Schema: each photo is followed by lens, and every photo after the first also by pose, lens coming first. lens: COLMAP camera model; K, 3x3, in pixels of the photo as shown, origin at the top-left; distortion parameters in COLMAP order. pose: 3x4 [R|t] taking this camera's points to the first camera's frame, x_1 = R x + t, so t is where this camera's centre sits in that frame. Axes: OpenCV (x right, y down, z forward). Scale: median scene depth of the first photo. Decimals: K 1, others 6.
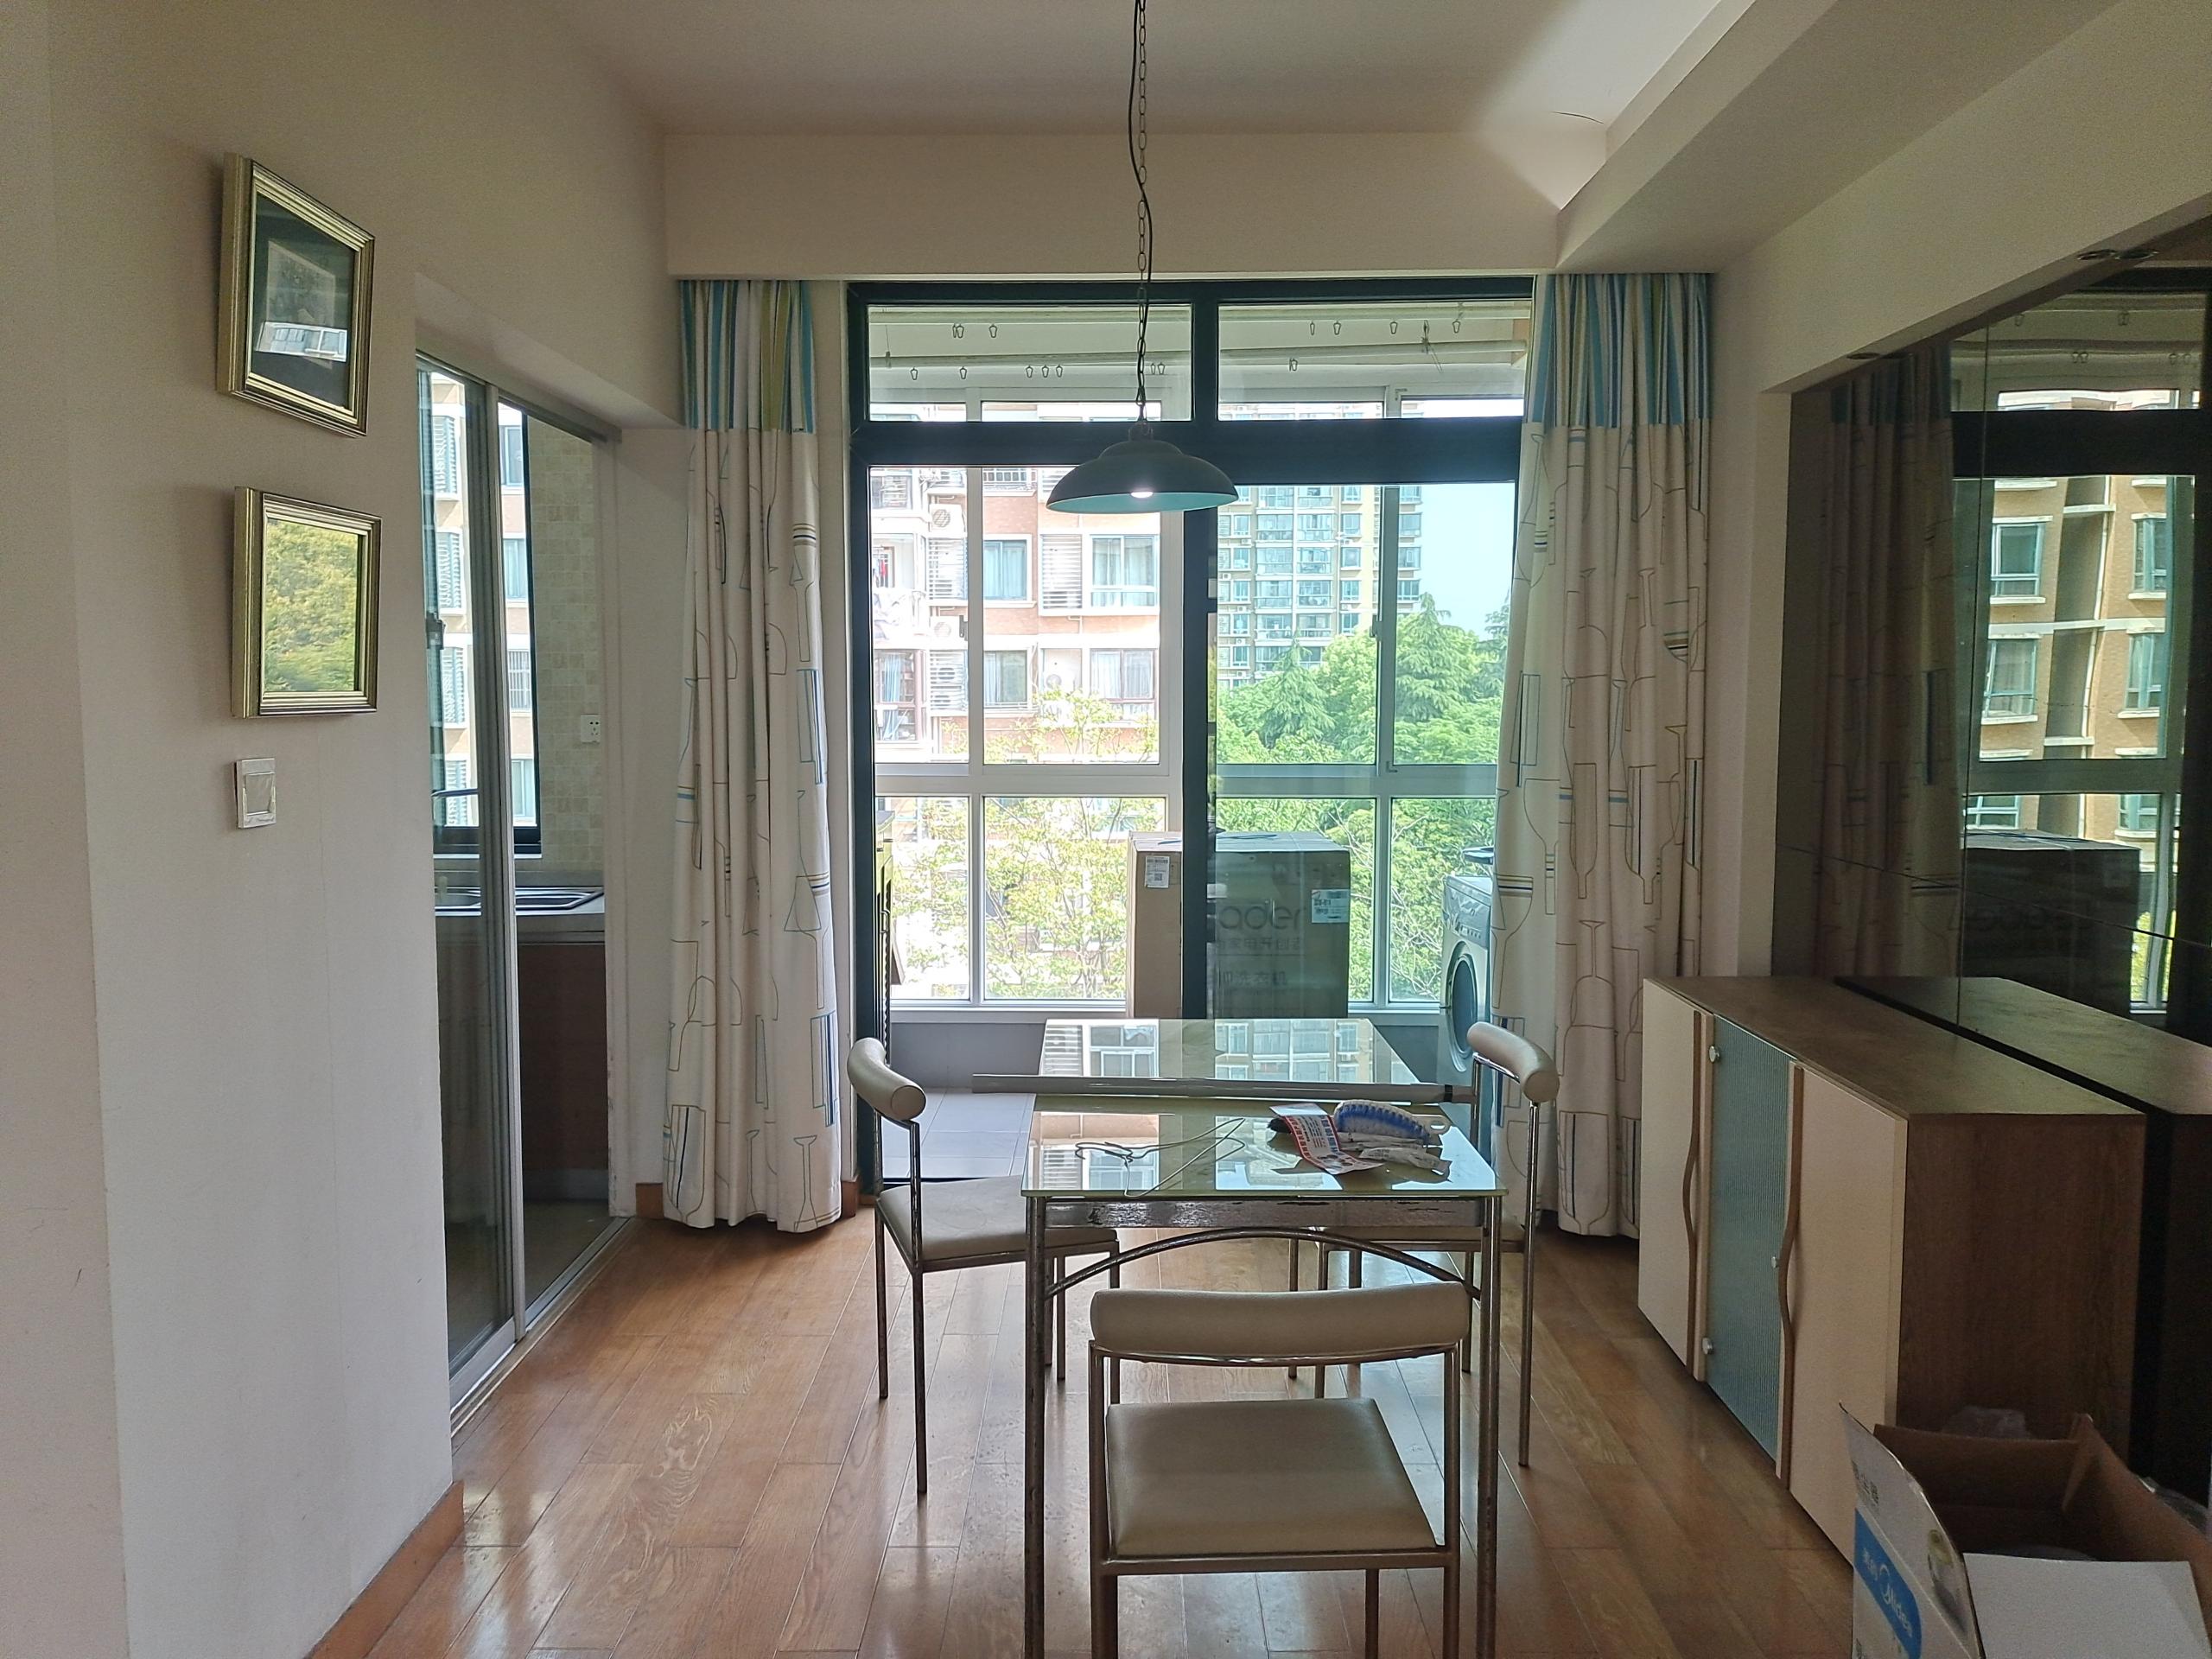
lens RADIAL K [[1641.8, 0, 1102.3], [0, 1641.8, 822.9], [0, 0, 1]] dist [0.037721, -0.002281]
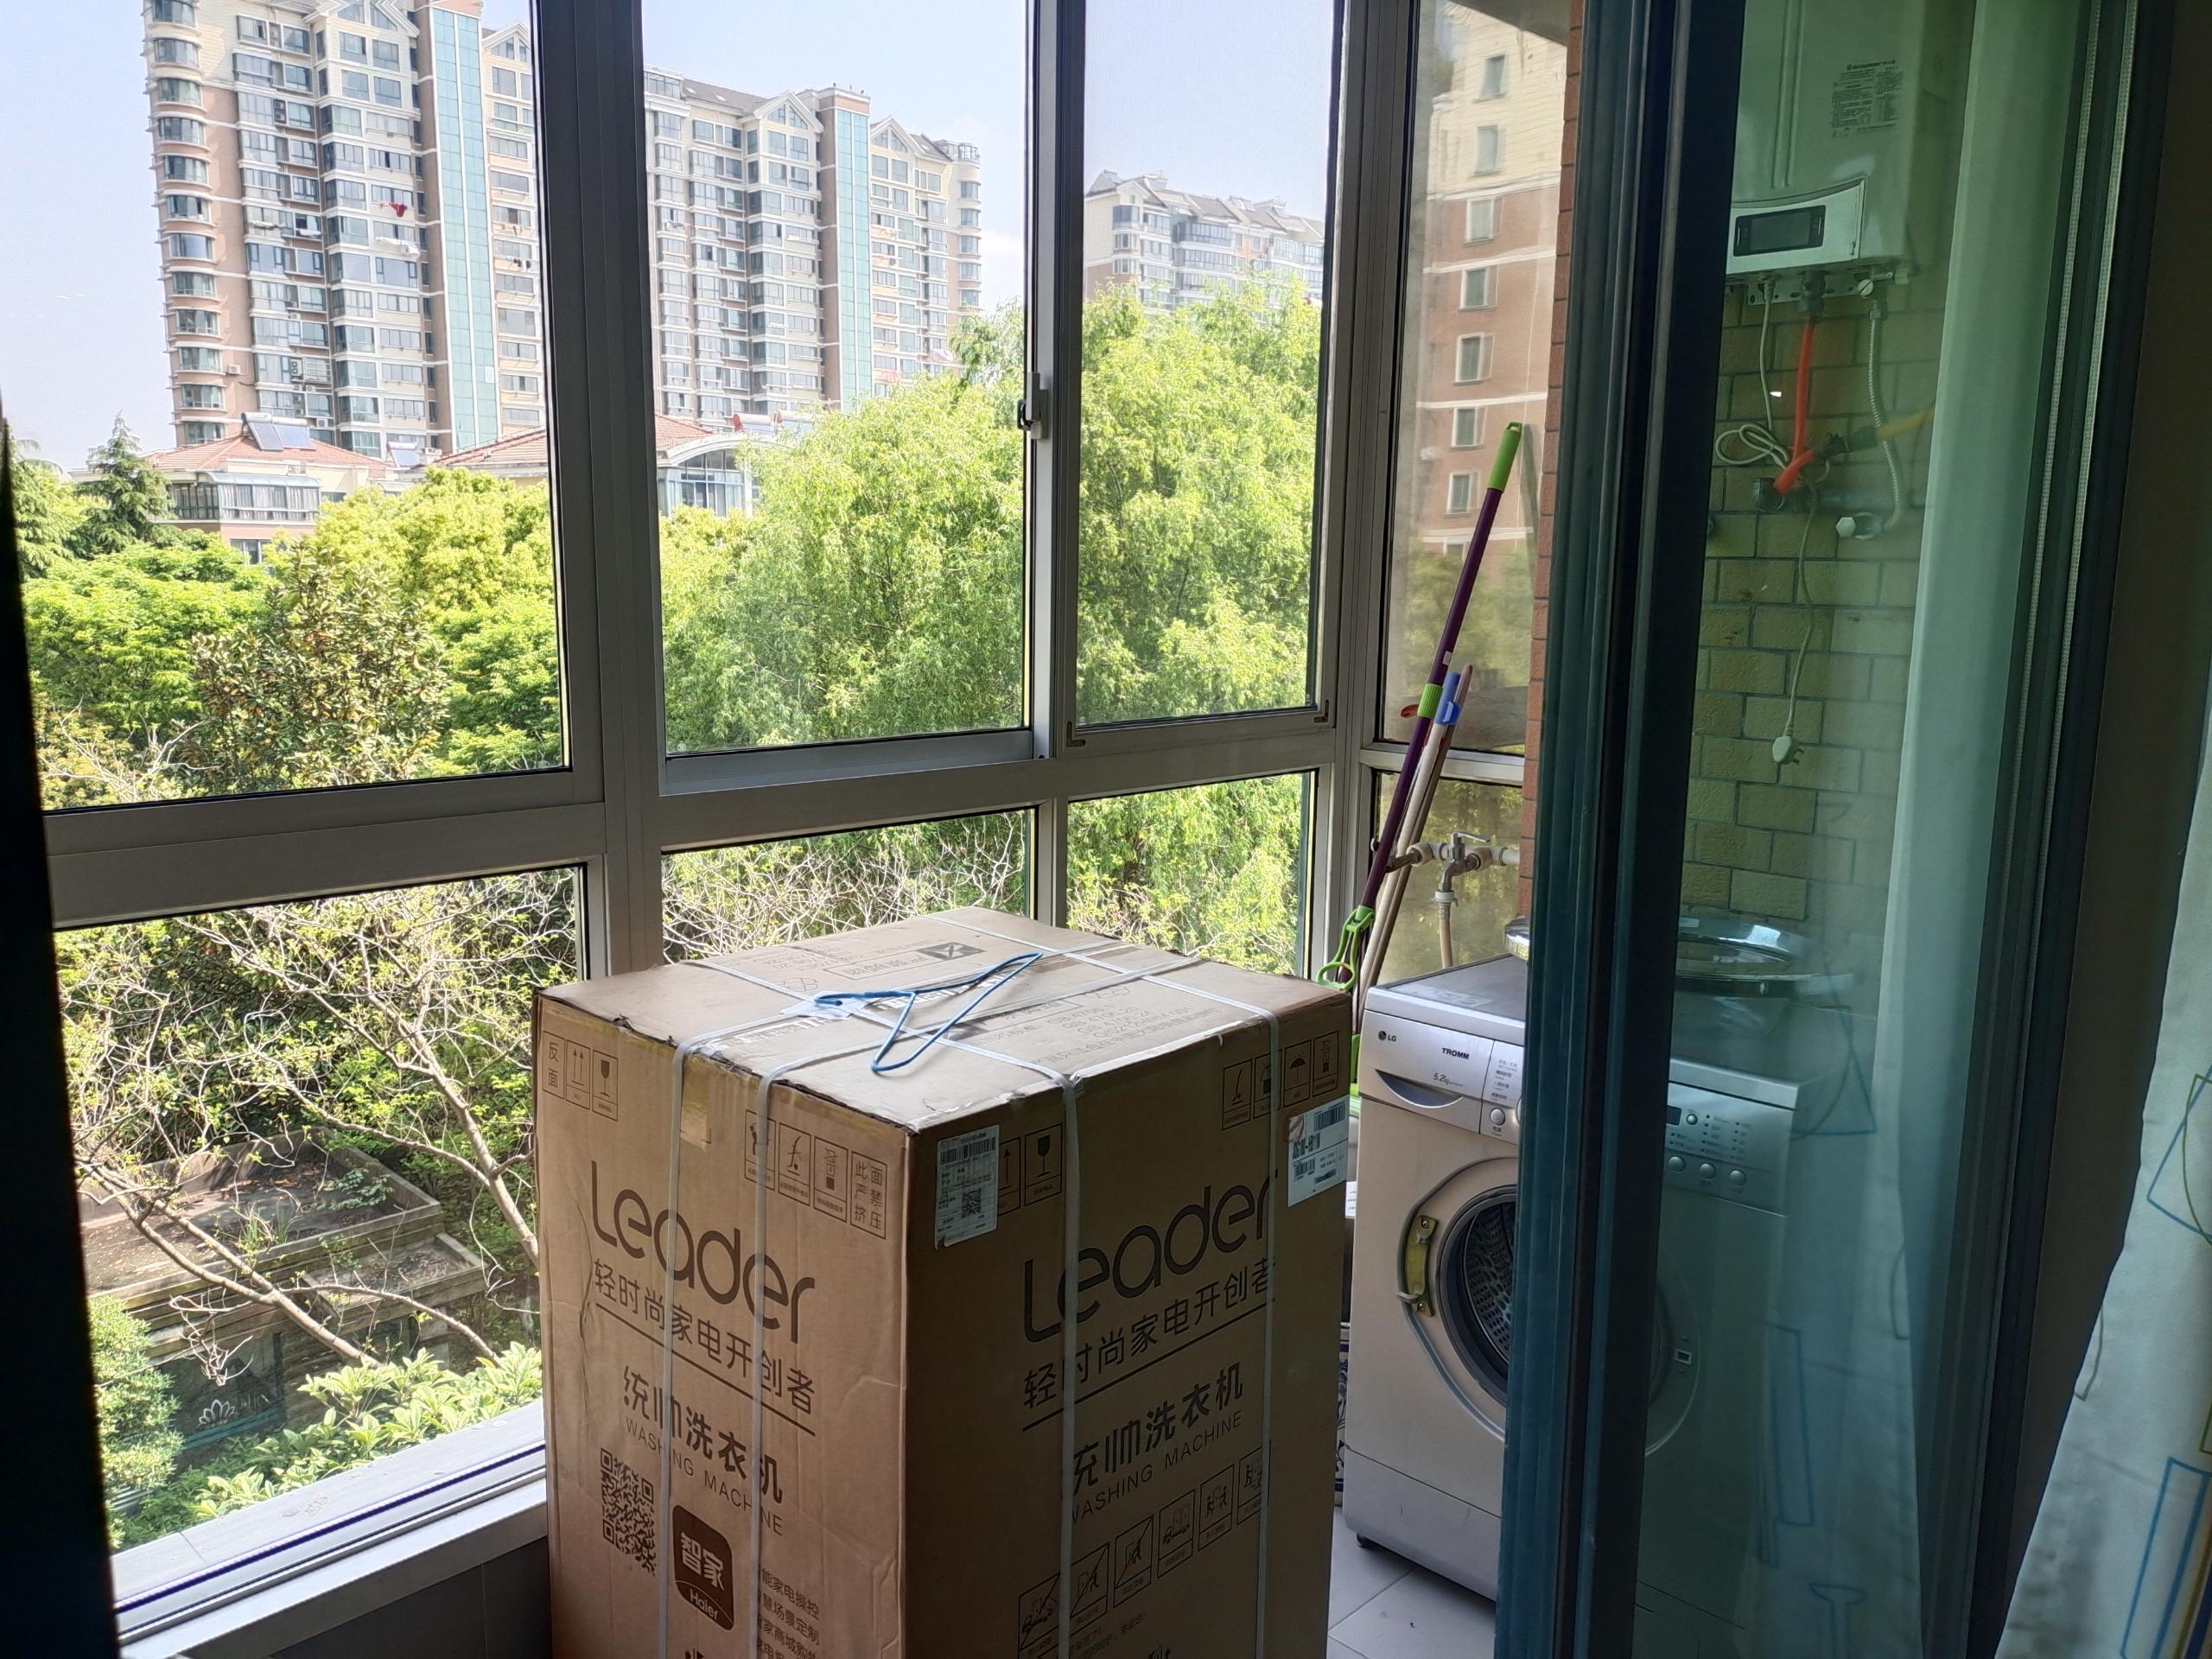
lens RADIAL K [[1641.8, 0, 1102.3], [0, 1641.8, 822.9], [0, 0, 1]] dist [0.037721, -0.002281]
pose [[0.701340, -0.102514, 0.705417, -0.171904], [0.043733, 0.993929, 0.100961, -0.071839], [-0.711484, -0.039958, 0.701566, 0.932683]]
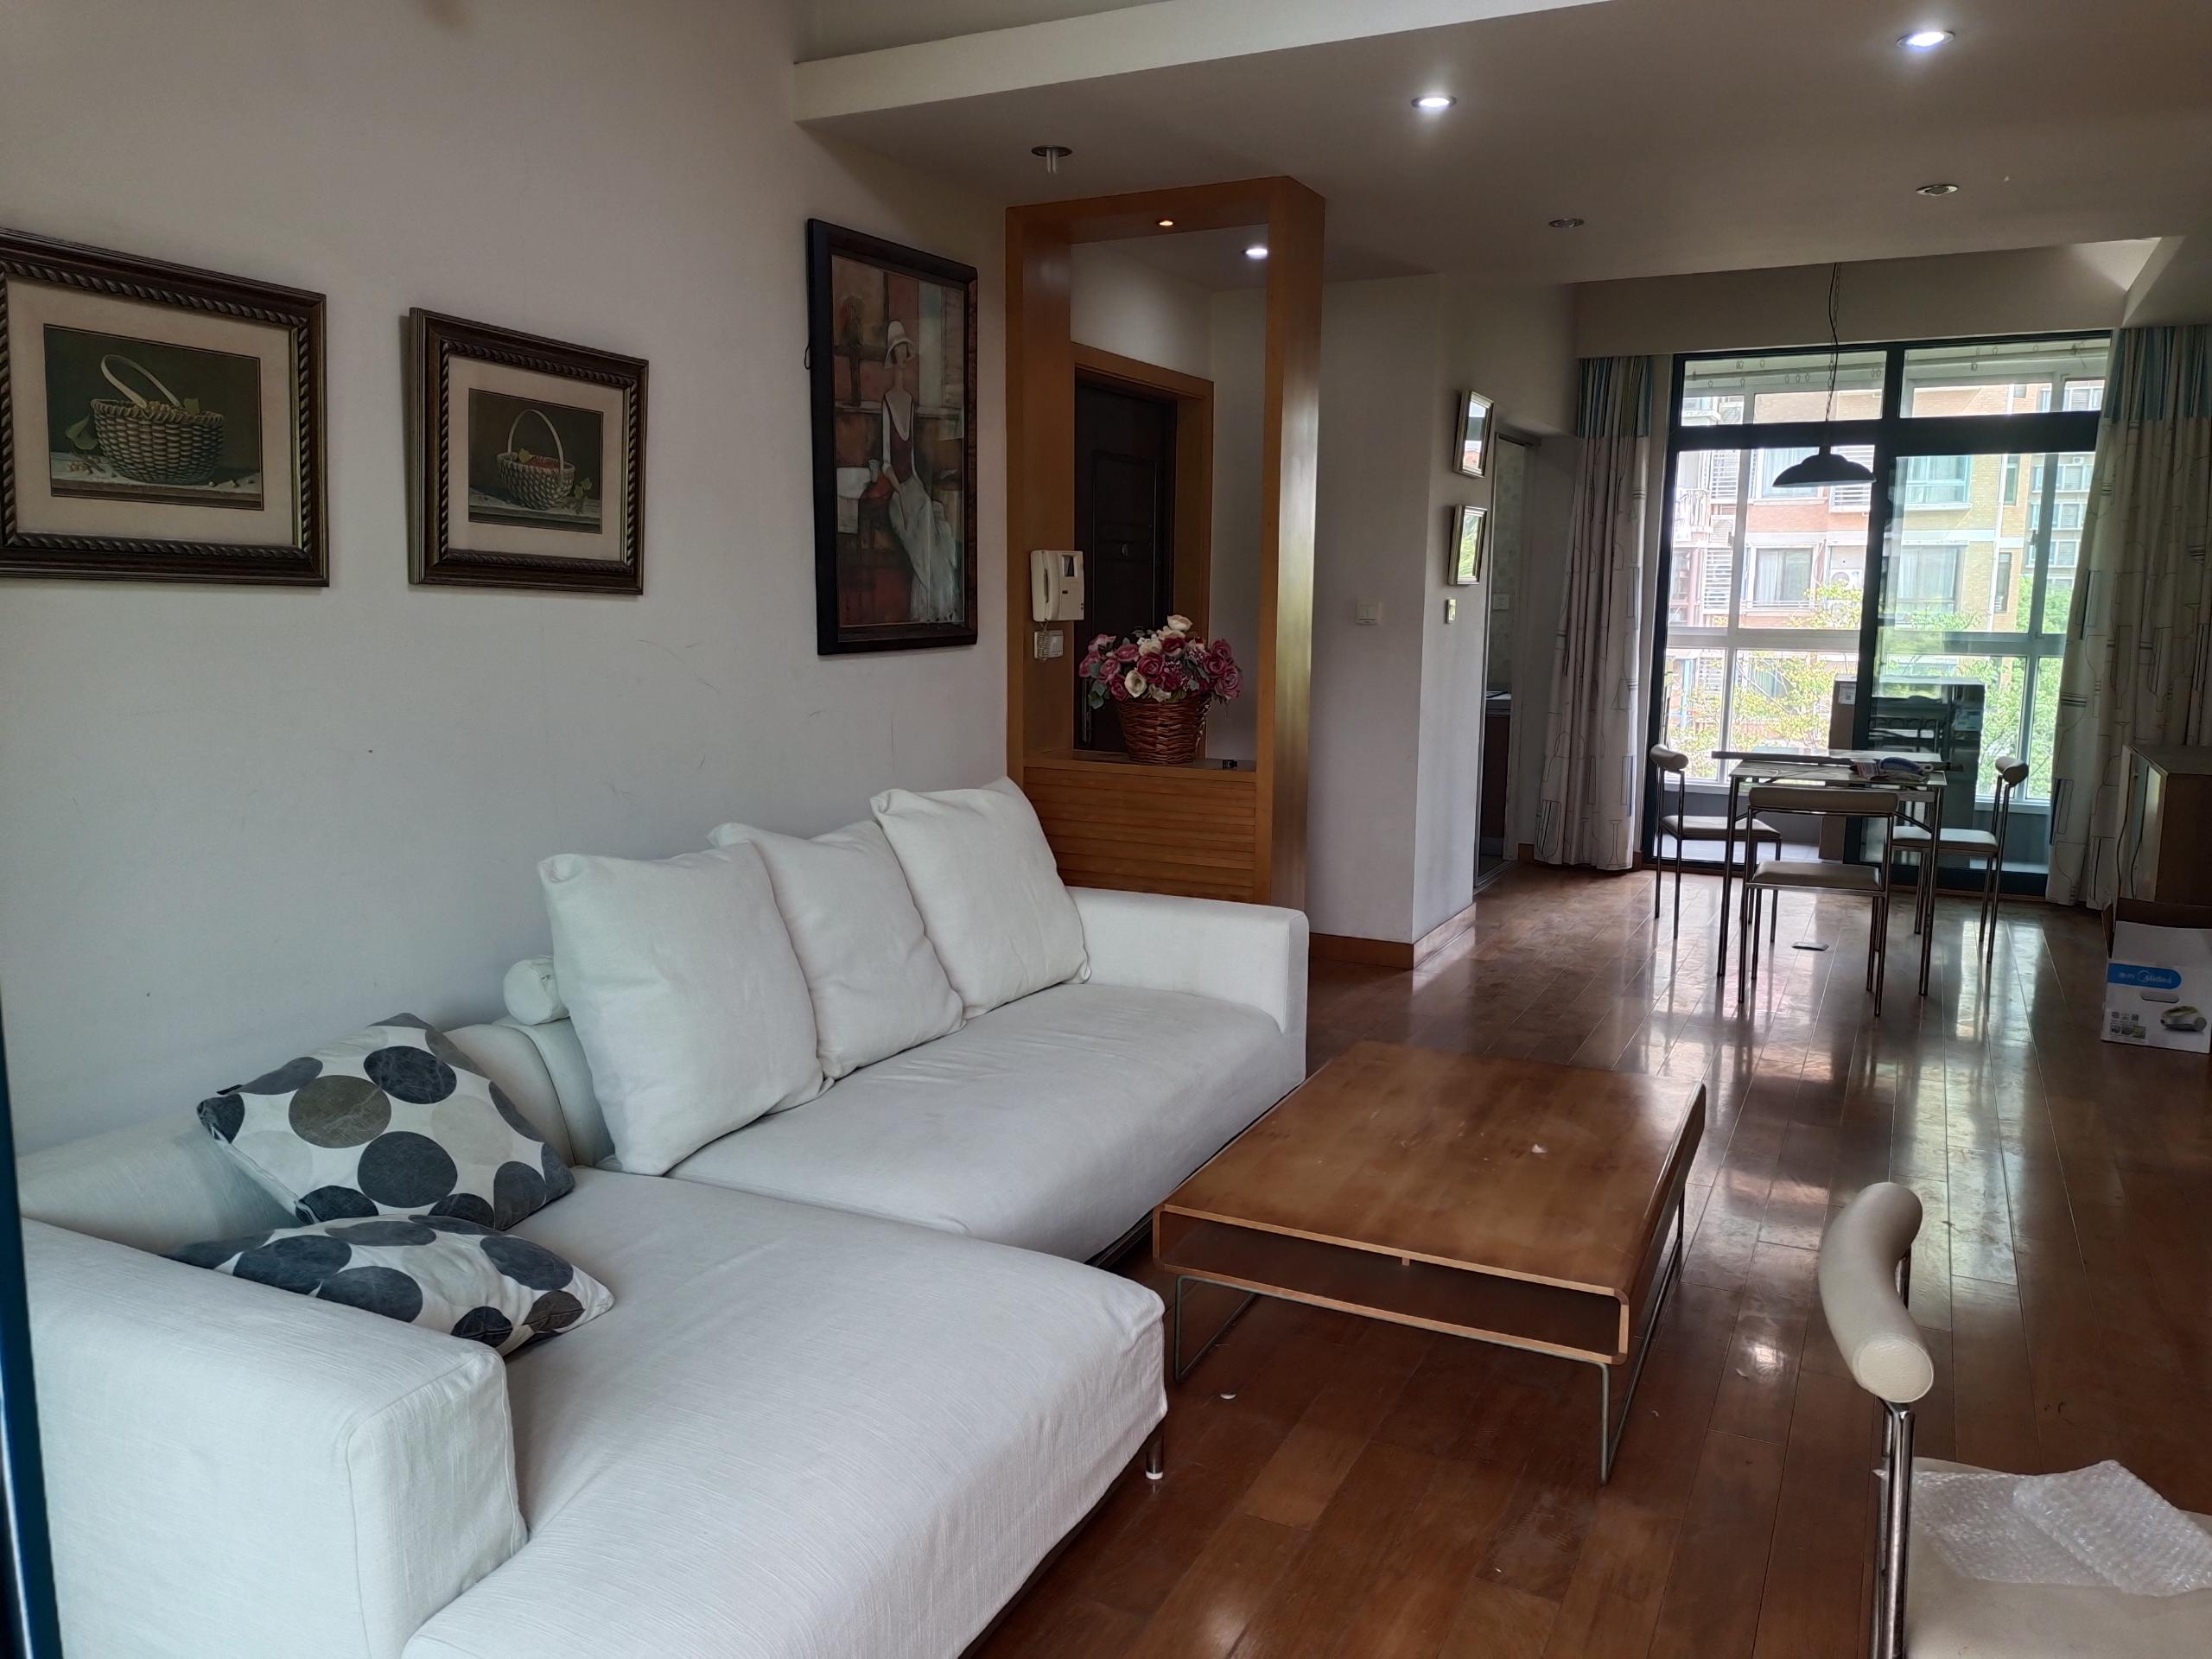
lens RADIAL K [[1641.8, 0, 1102.3], [0, 1641.8, 822.9], [0, 0, 1]] dist [0.037721, -0.002281]
pose [[0.897293, 0.073929, -0.435200, 0.110839], [-0.045769, 0.996144, 0.074854, 0.080800], [0.439056, -0.047247, 0.897217, -0.931657]]
